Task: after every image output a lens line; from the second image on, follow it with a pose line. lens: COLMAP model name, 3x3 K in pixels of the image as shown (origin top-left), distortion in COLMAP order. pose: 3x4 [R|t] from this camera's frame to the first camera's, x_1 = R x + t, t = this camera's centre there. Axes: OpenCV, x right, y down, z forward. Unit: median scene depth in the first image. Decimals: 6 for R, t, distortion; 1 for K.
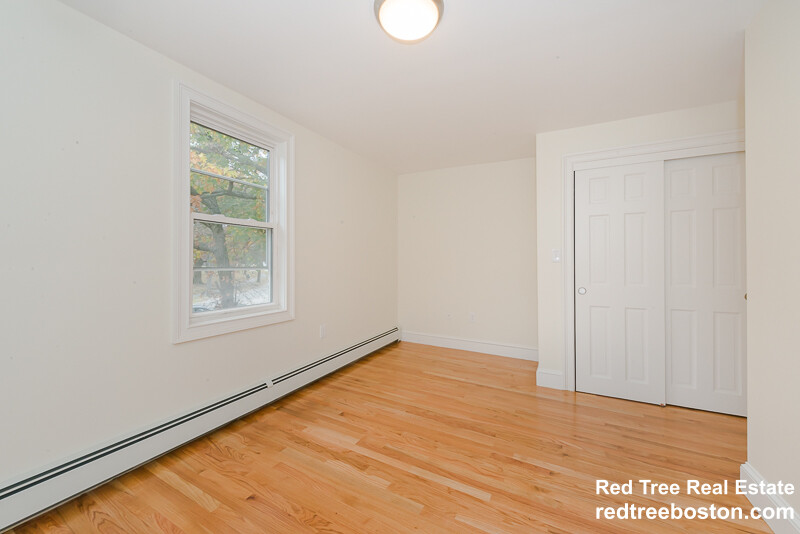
lens RADIAL K [[314.5, 0, 400.0], [0, 314.5, 267.0], [0, 0, 1]] dist [0.001017, 0.000038]
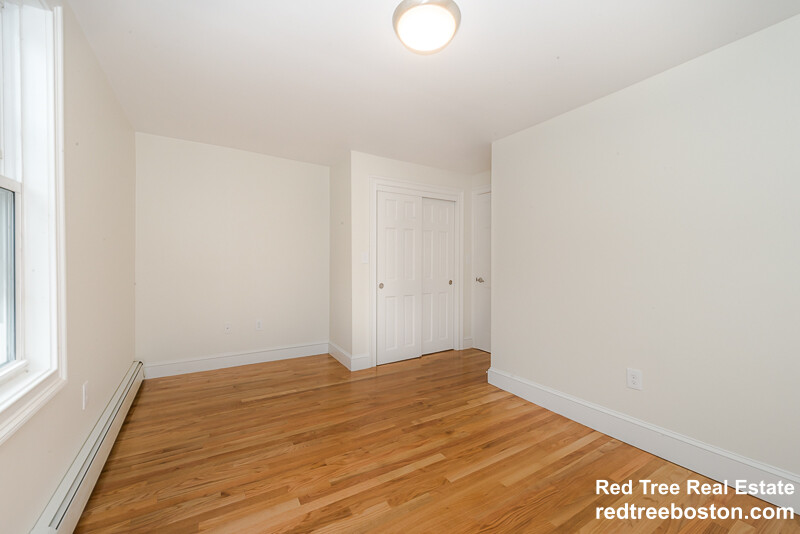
lens RADIAL K [[314.5, 0, 400.0], [0, 314.5, 267.0], [0, 0, 1]] dist [0.001017, 0.000038]
pose [[0.505315, -0.019863, 0.862707, -0.534779], [0.012843, 0.999797, 0.015497, -0.021797], [-0.862840, 0.003249, 0.505467, 0.318678]]
